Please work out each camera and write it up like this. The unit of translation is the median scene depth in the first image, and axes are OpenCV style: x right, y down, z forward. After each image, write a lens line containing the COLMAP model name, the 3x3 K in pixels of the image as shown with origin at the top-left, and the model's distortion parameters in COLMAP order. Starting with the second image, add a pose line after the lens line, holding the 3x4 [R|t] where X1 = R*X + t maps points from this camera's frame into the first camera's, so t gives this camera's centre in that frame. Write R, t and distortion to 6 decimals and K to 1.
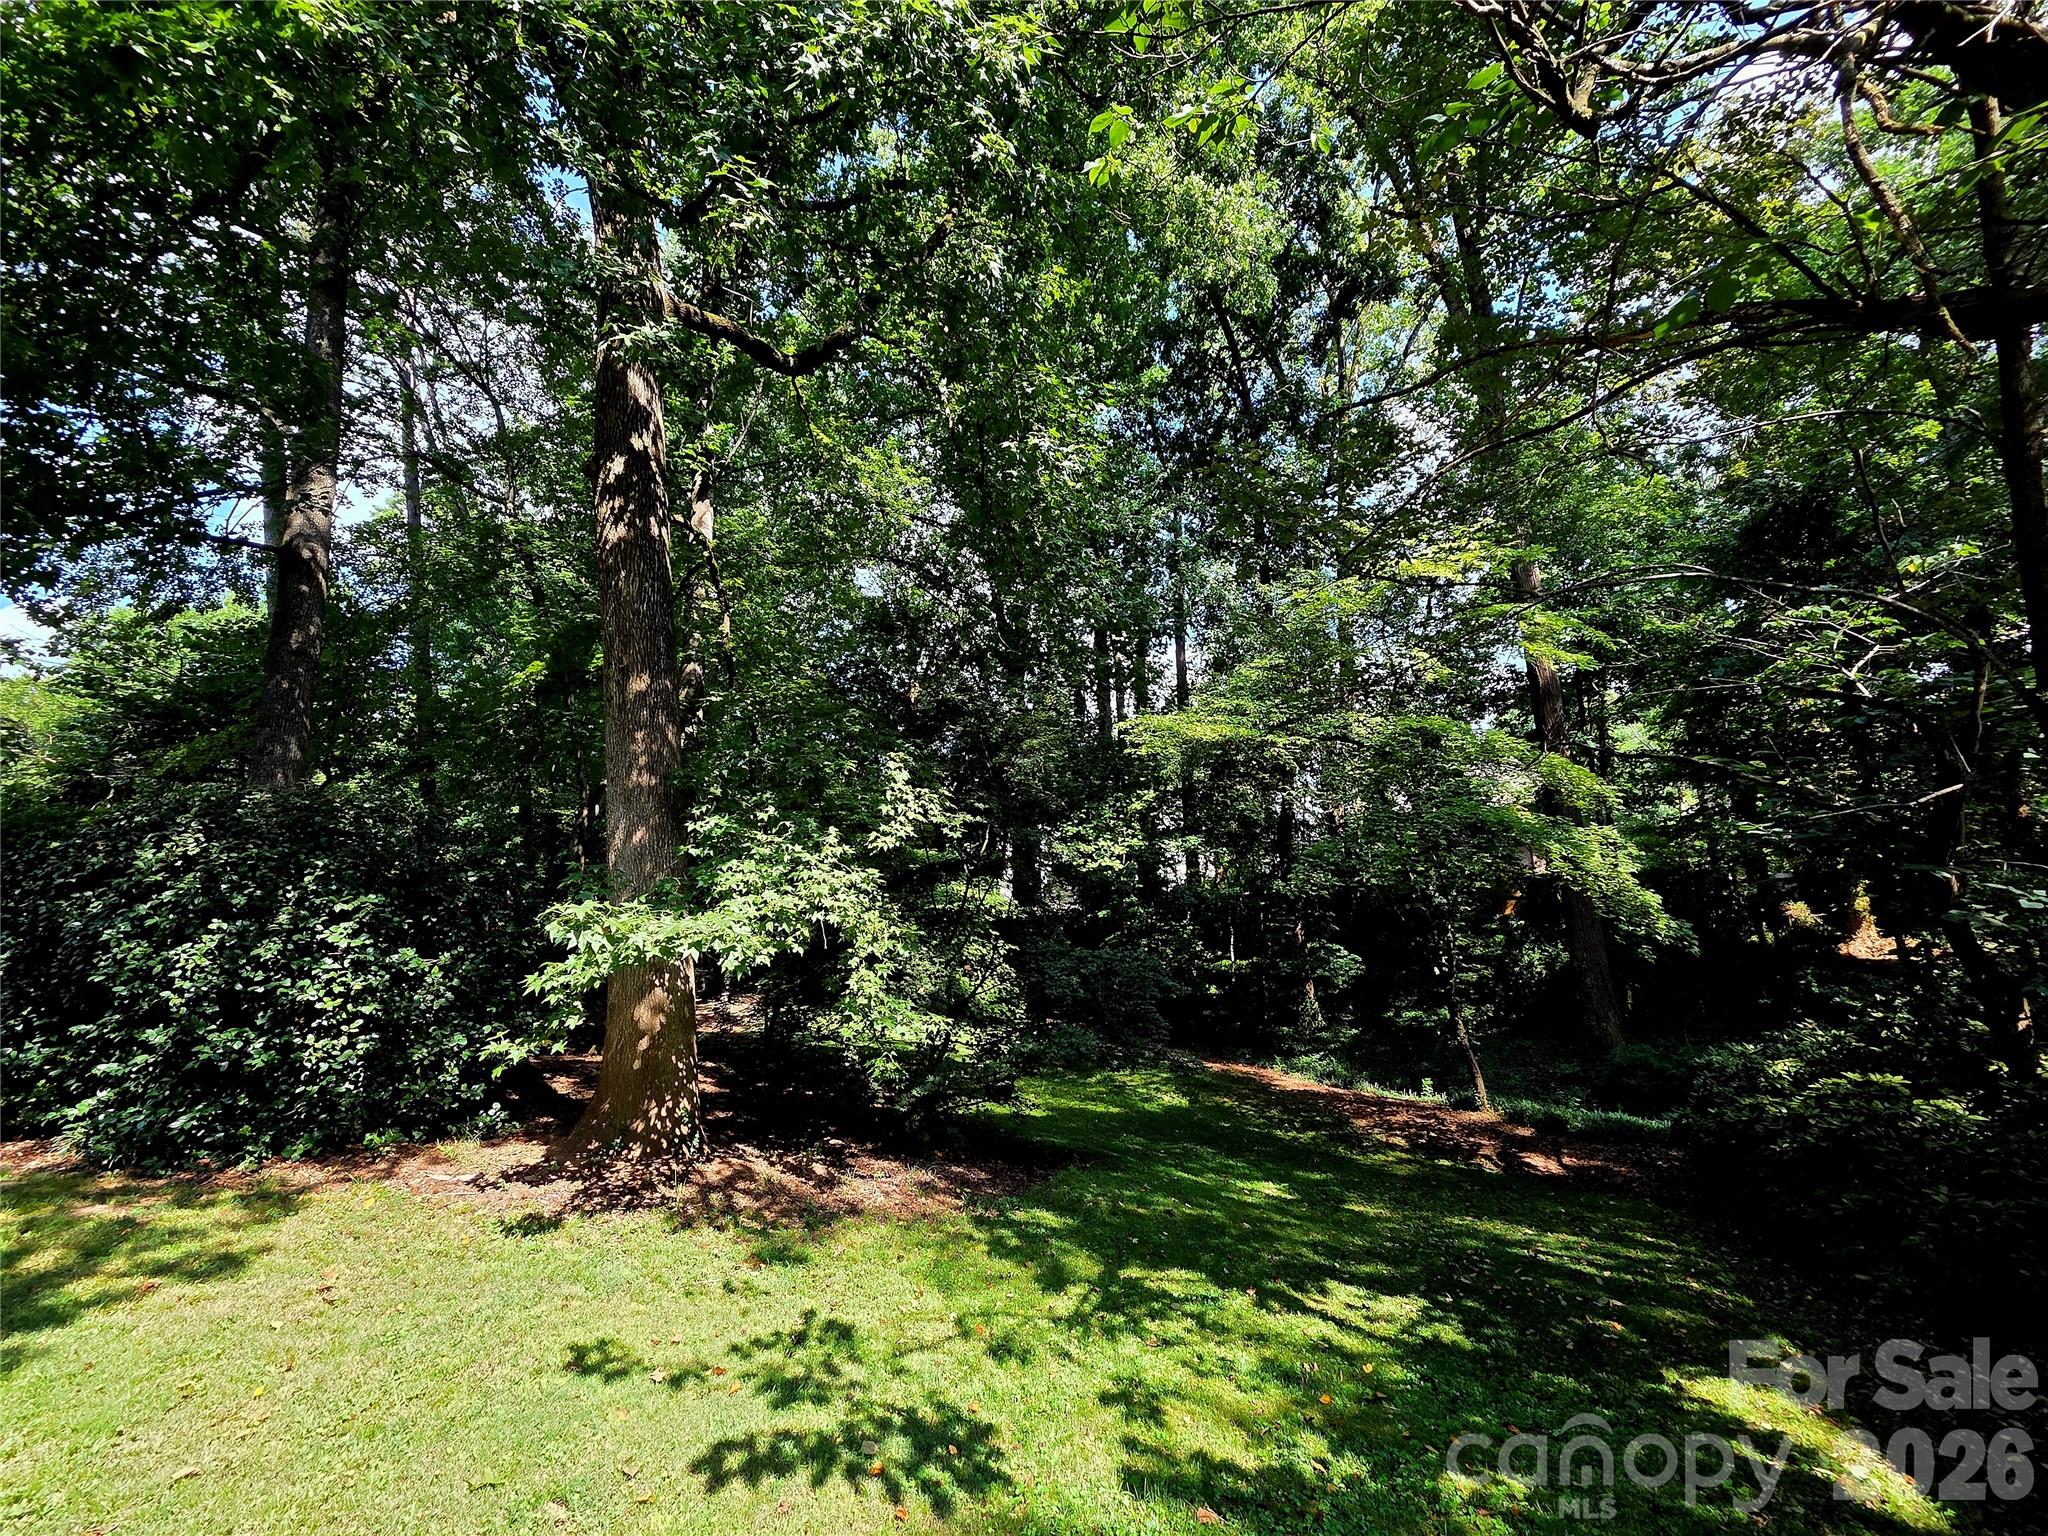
lens RADIAL K [[835.1, 0, 1025.0], [0, 835.1, 759.9], [0, 0, 1]] dist [0.002368, -0.000028]
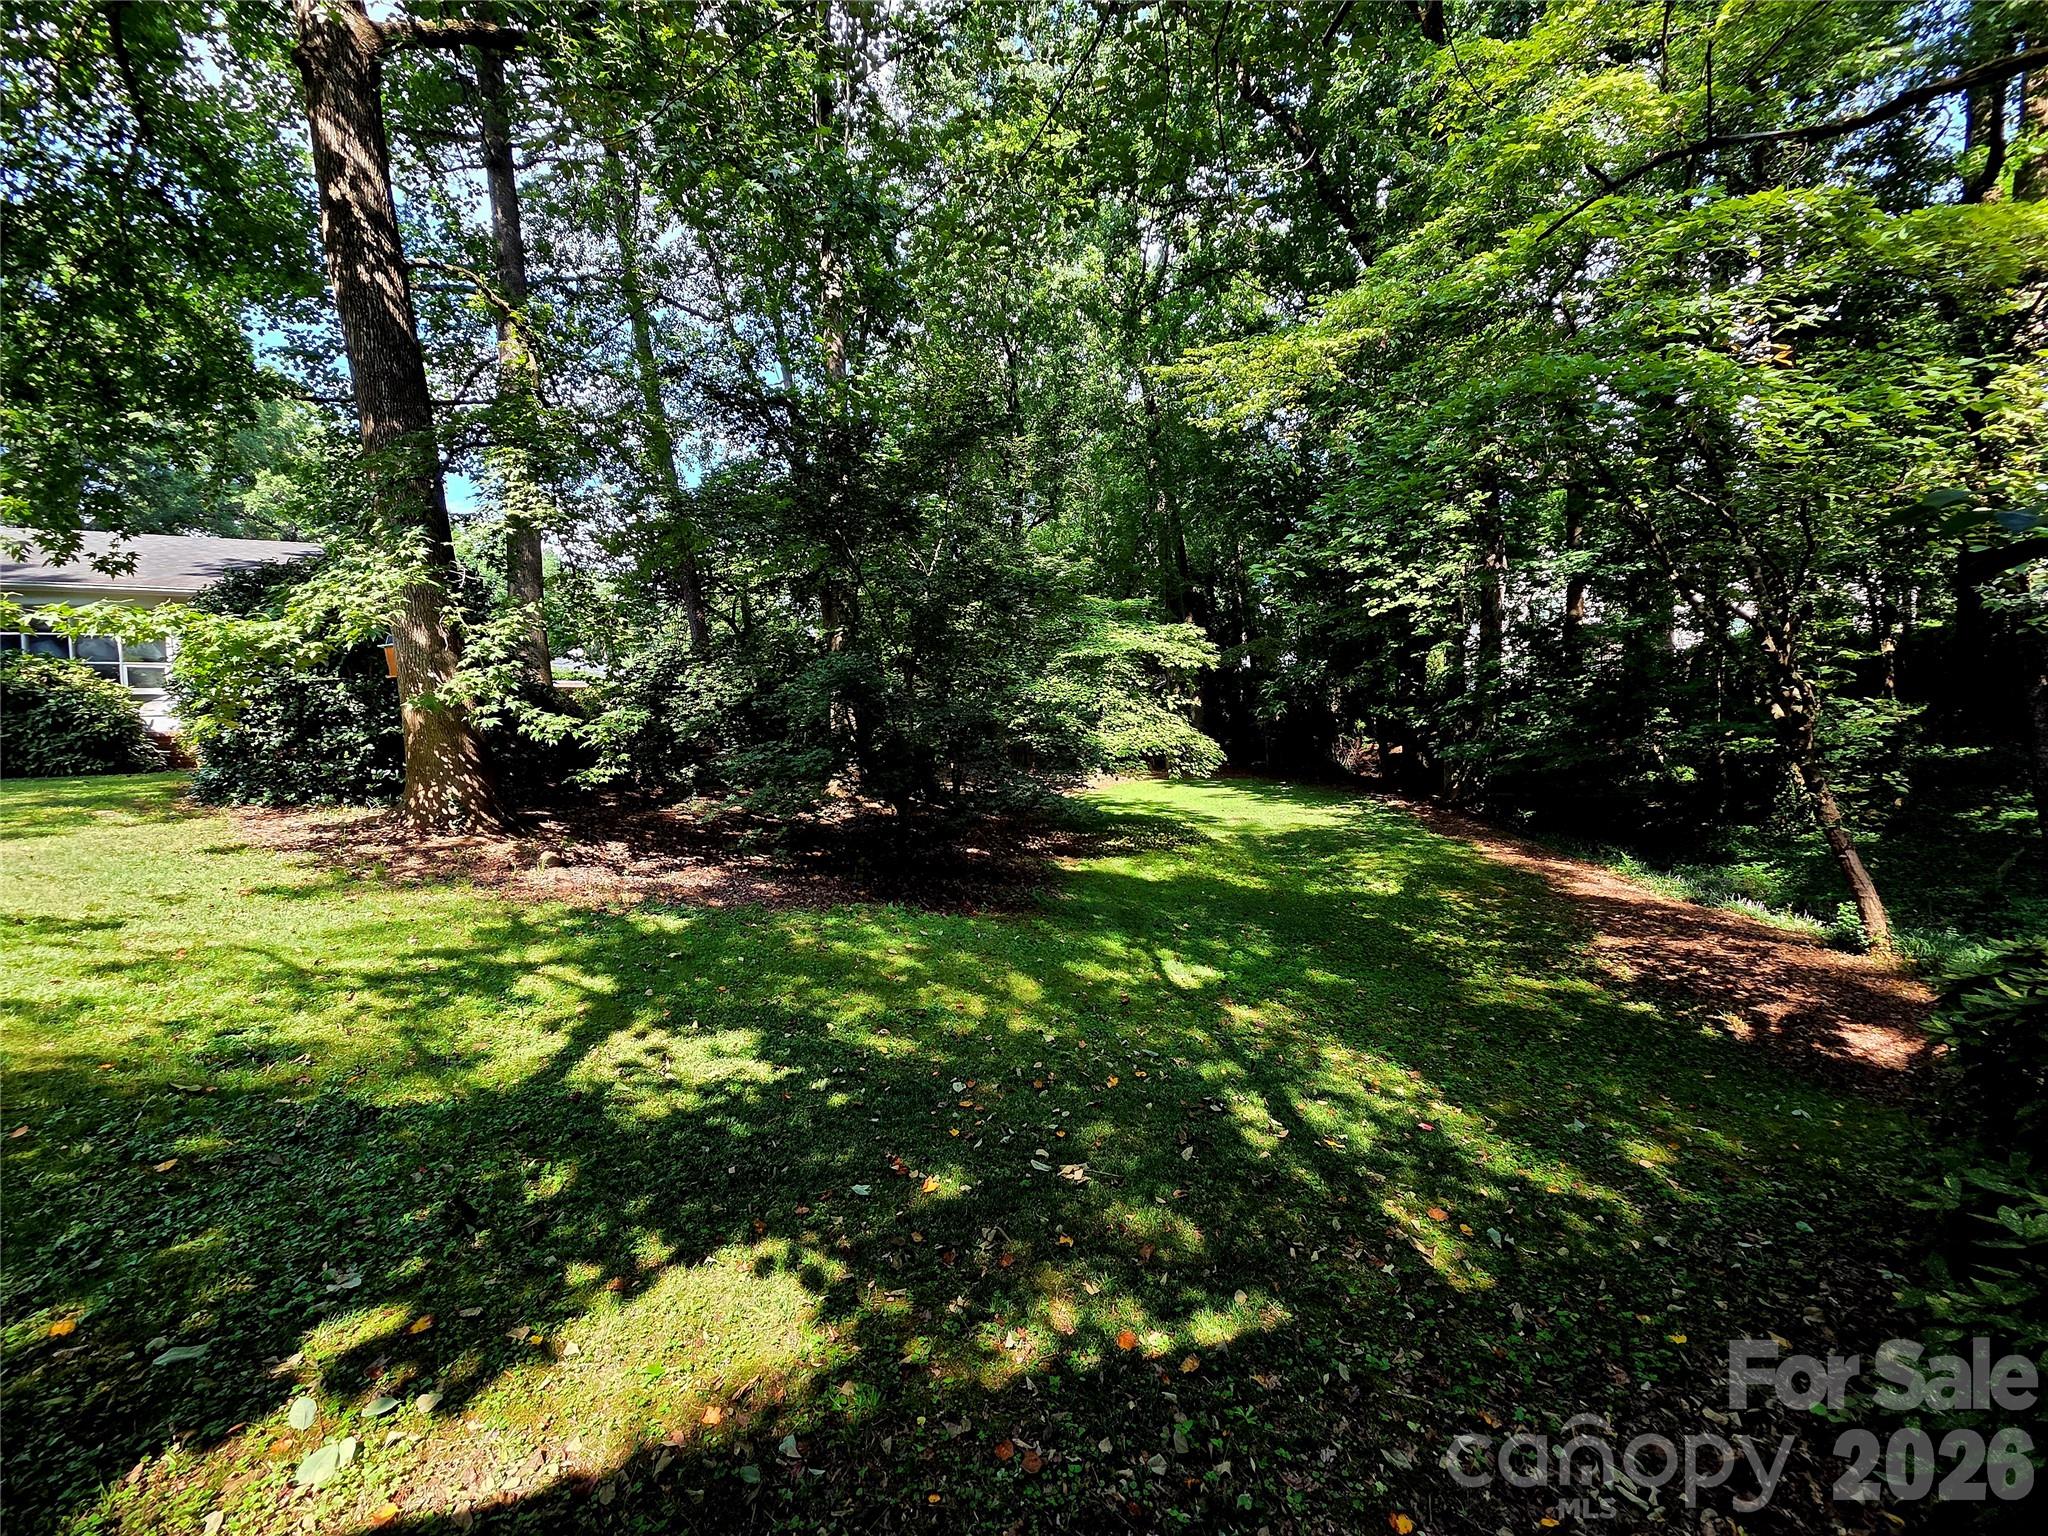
lens RADIAL K [[835.1, 0, 1023.5], [0, 835.1, 774.2], [0, 0, 1]] dist [0.002368, -0.000028]
pose [[0.792001, 0.024022, -0.610047, 0.880029], [0.130358, 0.969528, 0.207416, 0.224650], [0.596440, -0.243798, 0.764736, 0.525478]]
